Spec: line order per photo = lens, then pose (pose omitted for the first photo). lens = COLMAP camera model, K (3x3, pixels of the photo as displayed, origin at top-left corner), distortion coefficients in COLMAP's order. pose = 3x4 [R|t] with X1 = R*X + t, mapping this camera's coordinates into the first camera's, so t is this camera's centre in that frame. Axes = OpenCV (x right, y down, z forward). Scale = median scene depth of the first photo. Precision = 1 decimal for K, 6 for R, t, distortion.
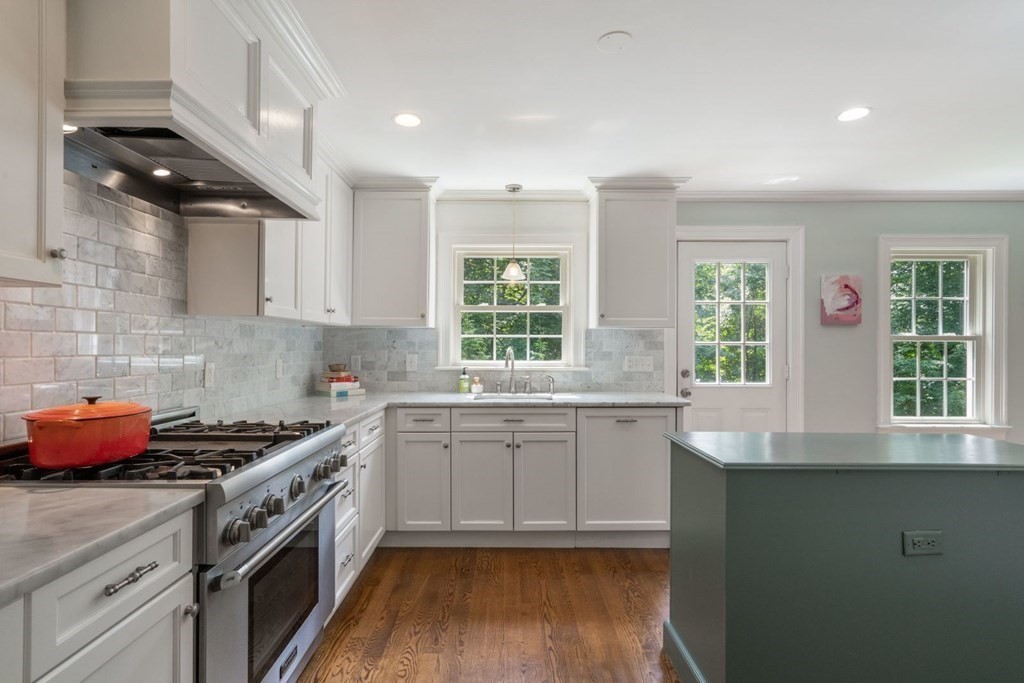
lens RADIAL K [[479.9, 0, 512.0], [0, 479.9, 341.5], [0, 0, 1]] dist [-0.001320, 0.000487]
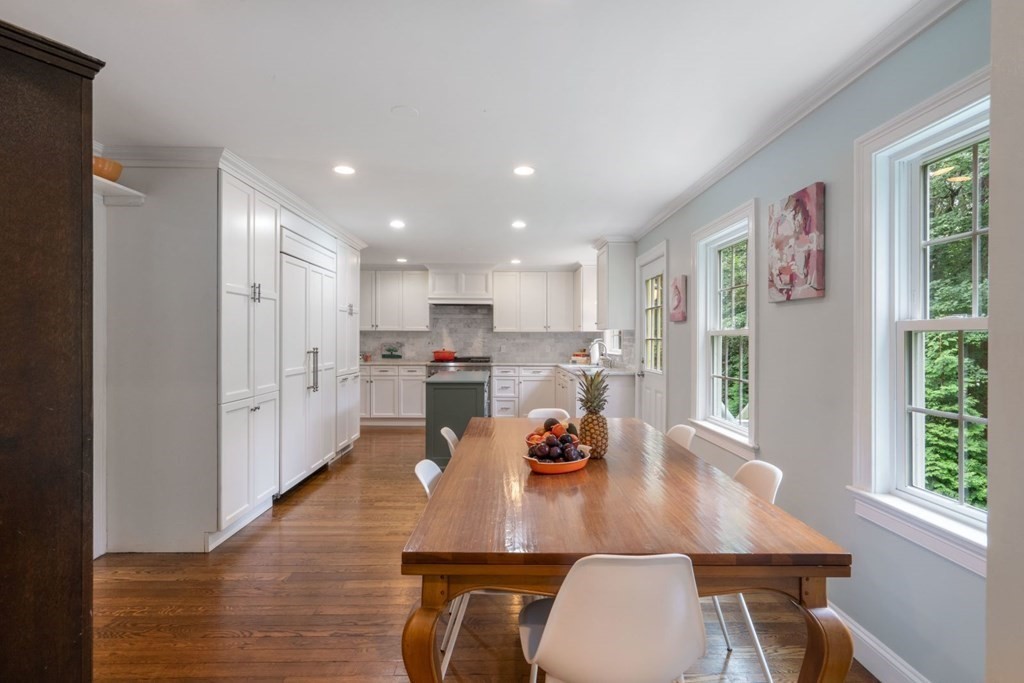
lens RADIAL K [[479.9, 0, 512.0], [0, 479.9, 341.5], [0, 0, 1]] dist [-0.001320, 0.000487]
pose [[0.013615, 0.004395, -0.999898, 2.922857], [0.005710, 0.999974, 0.004473, 0.003350], [0.999891, -0.005770, 0.013590, 1.047112]]
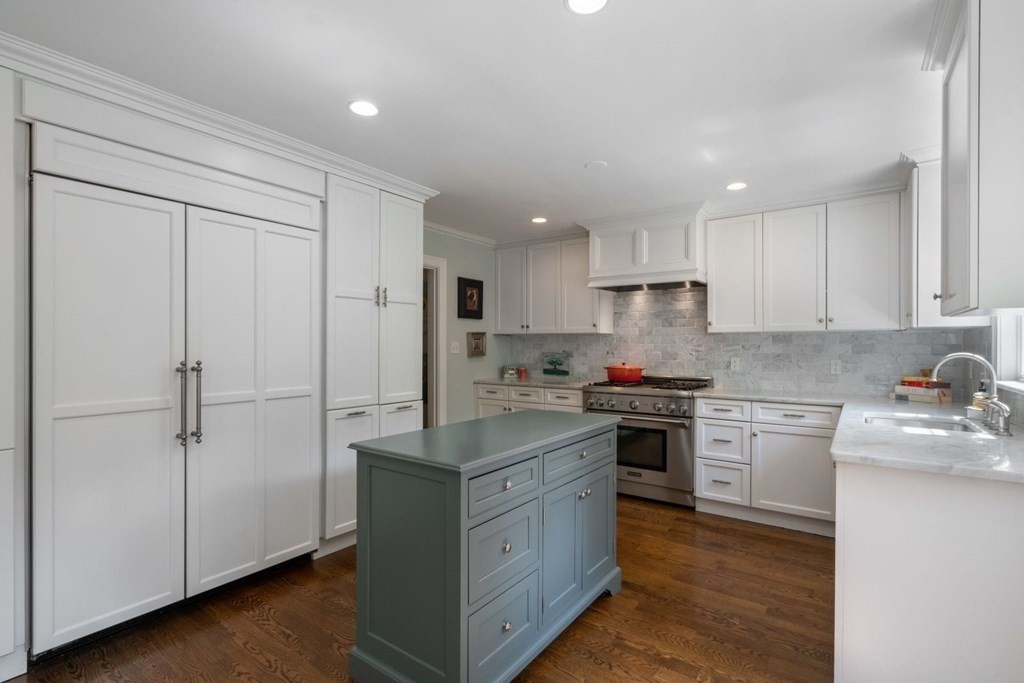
lens RADIAL K [[479.3, 0, 509.9], [0, 479.3, 347.4], [0, 0, 1]] dist [0.001583, 0.000443]
pose [[-0.587831, -0.001142, -0.808983, 1.432829], [0.002623, 0.999991, -0.003317, 0.009492], [0.808979, -0.004072, -0.587823, 1.427449]]
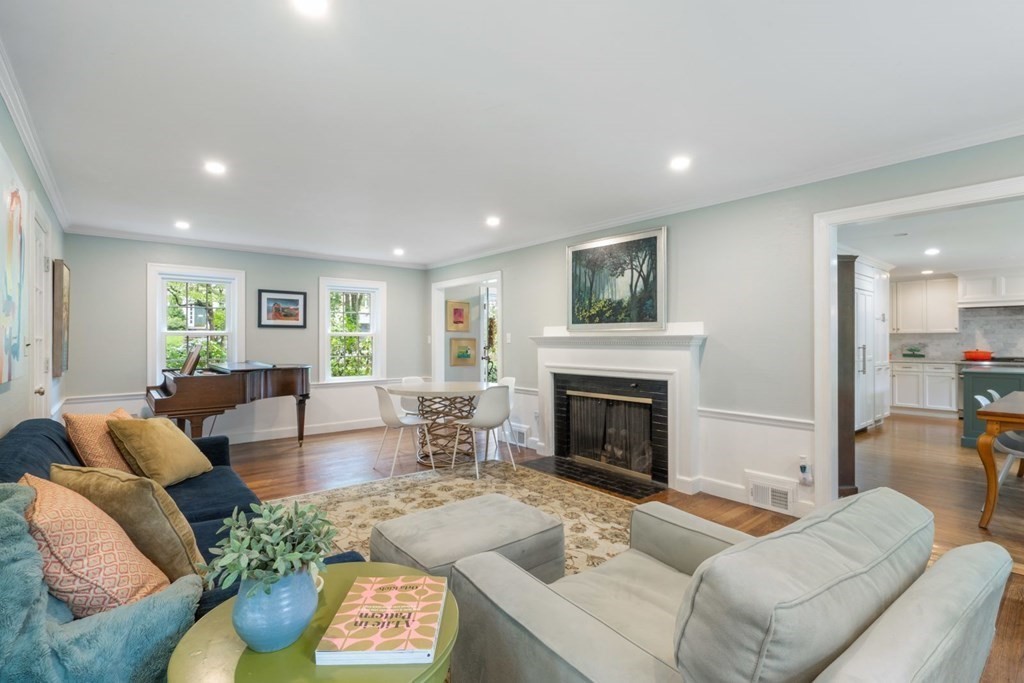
lens RADIAL K [[479.9, 0, 512.0], [0, 479.9, 341.5], [0, 0, 1]] dist [-0.001320, 0.000487]
pose [[-0.772421, -0.003146, -0.635103, 4.533056], [0.003976, 0.999944, -0.009789, 0.032261], [0.635098, -0.010086, -0.772365, 1.176948]]
